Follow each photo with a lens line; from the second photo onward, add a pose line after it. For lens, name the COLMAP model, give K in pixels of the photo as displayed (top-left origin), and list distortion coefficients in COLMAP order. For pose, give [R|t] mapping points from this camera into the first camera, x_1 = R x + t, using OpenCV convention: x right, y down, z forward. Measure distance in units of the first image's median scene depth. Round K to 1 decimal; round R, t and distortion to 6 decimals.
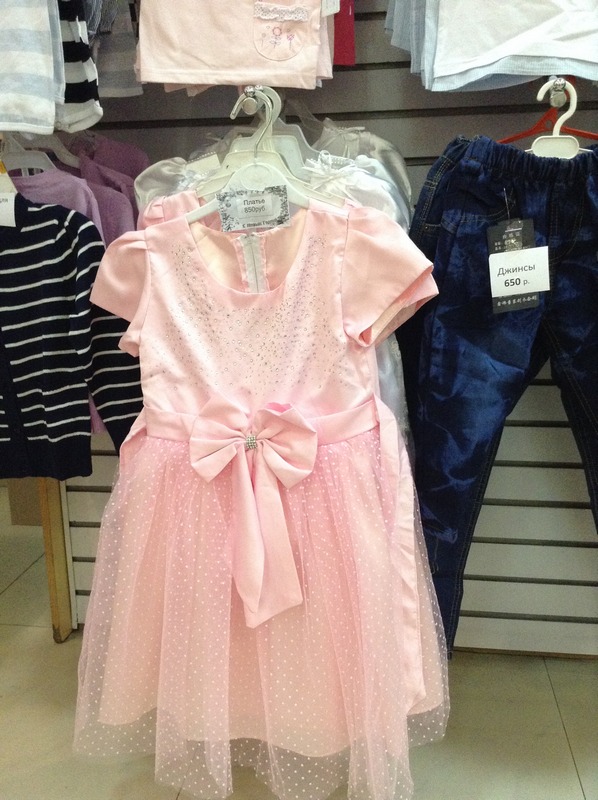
lens RADIAL K [[750.8, 0, 302.1], [0, 750.8, 412.0], [0, 0, 1]] dist [-0.001577, 0.007287]
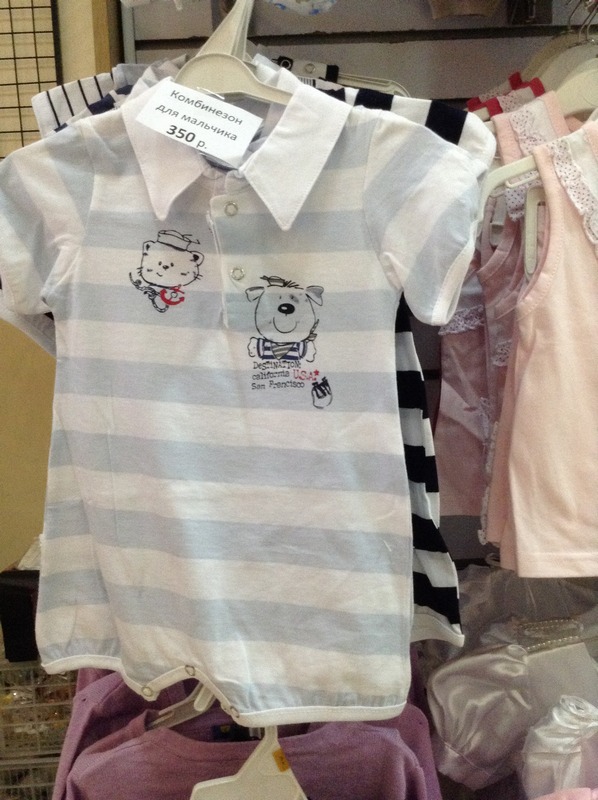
lens RADIAL K [[753.4, 0, 299.0], [0, 753.4, 400.0], [0, 0, 1]] dist [0.138644, -0.297903]
pose [[0.980671, -0.035415, 0.192433, -0.514283], [0.060674, 0.990046, -0.126996, -0.539781], [-0.186019, 0.136217, 0.973058, 0.472865]]
